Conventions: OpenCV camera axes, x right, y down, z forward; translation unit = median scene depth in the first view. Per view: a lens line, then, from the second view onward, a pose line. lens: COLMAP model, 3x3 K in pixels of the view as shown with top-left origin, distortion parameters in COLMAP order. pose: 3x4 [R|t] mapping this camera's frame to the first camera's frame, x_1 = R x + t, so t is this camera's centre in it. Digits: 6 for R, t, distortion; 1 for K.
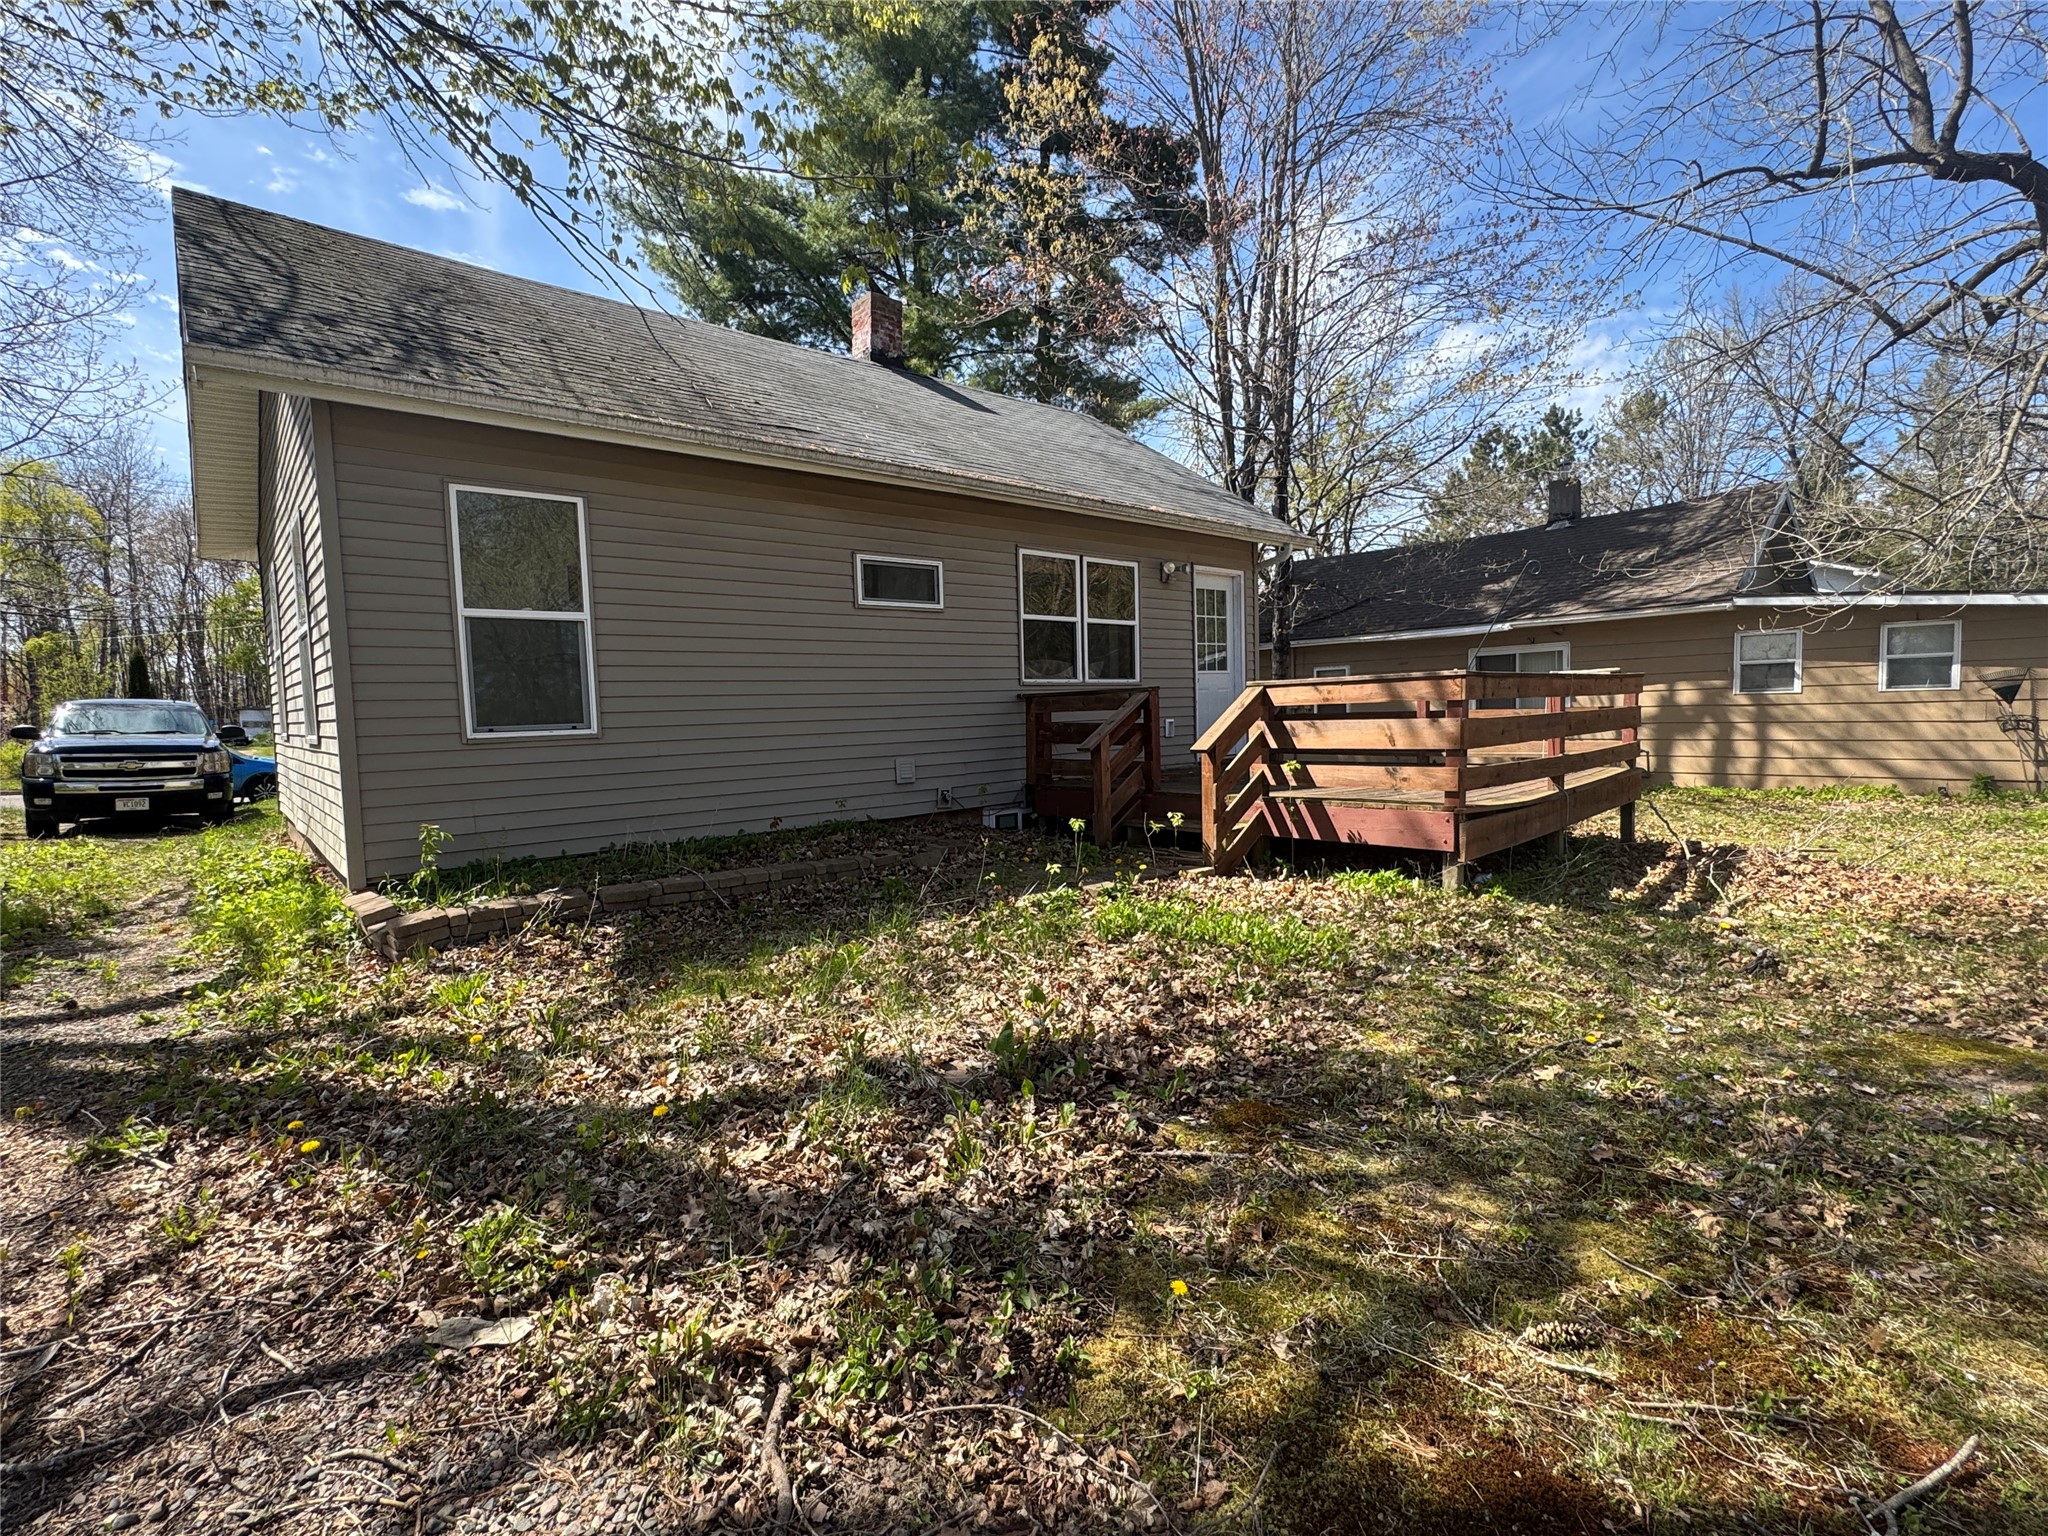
lens RADIAL K [[943.4, 0, 1016.8], [0, 943.4, 776.5], [0, 0, 1]] dist [-0.007965, 0.001015]
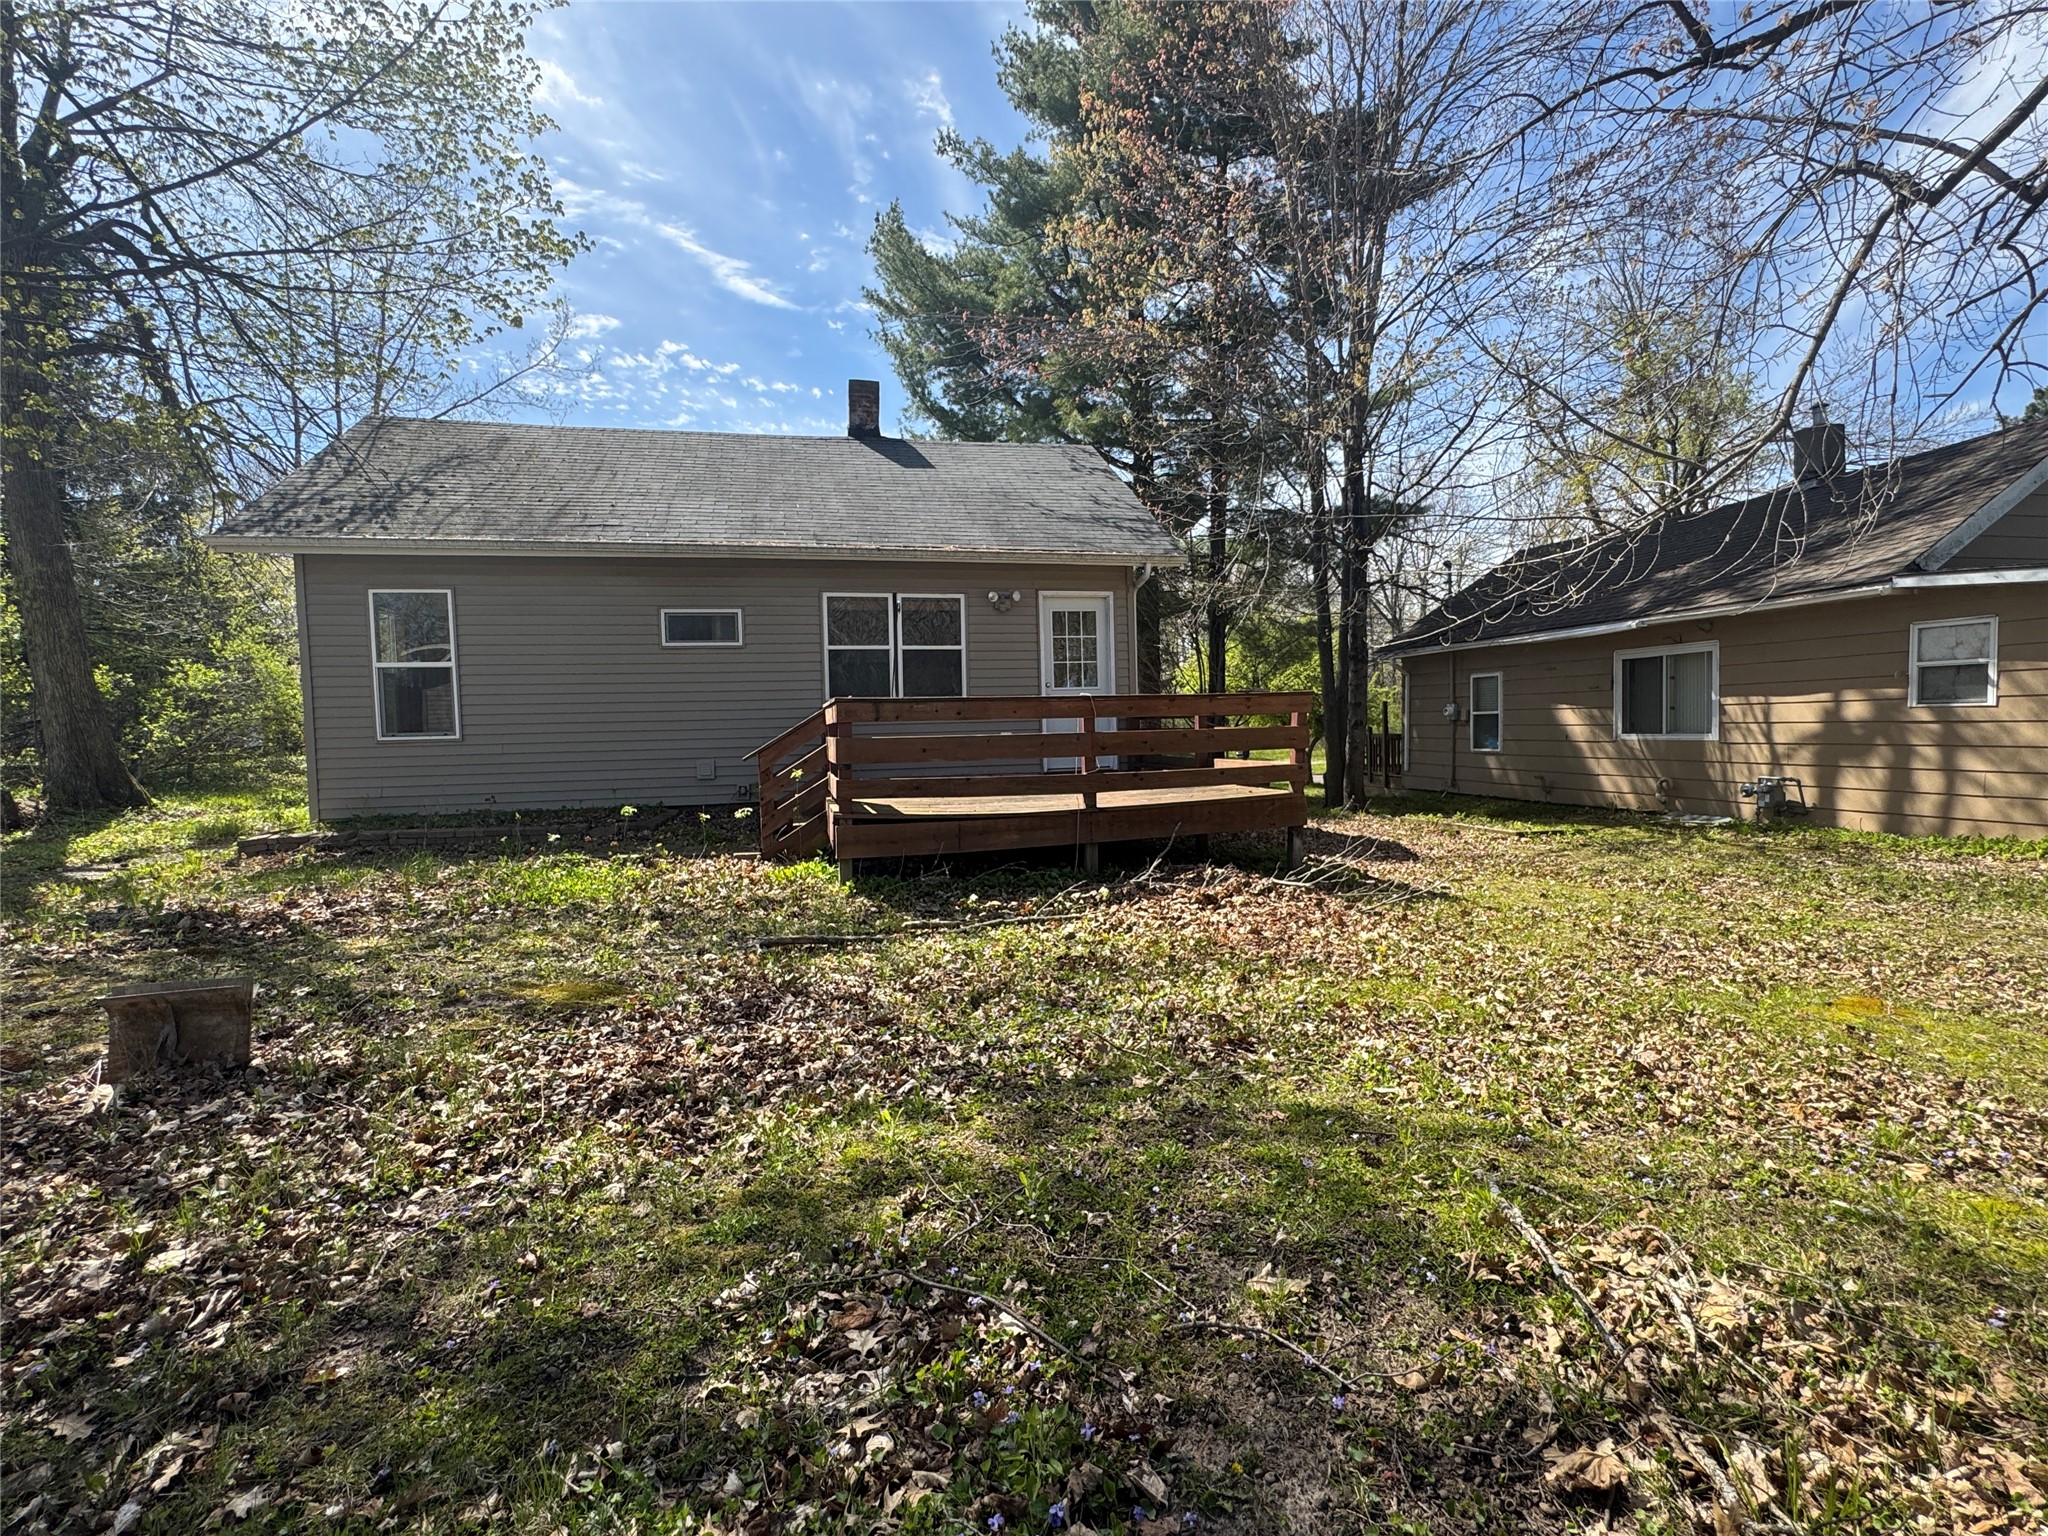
lens RADIAL K [[943.4, 0, 1018.8], [0, 943.4, 763.4], [0, 0, 1]] dist [-0.007965, 0.001015]
pose [[0.885964, 0.029103, -0.462841, 0.503254], [-0.036813, 0.999293, -0.007632, -0.012458], [0.462291, 0.023801, 0.886409, 0.022760]]
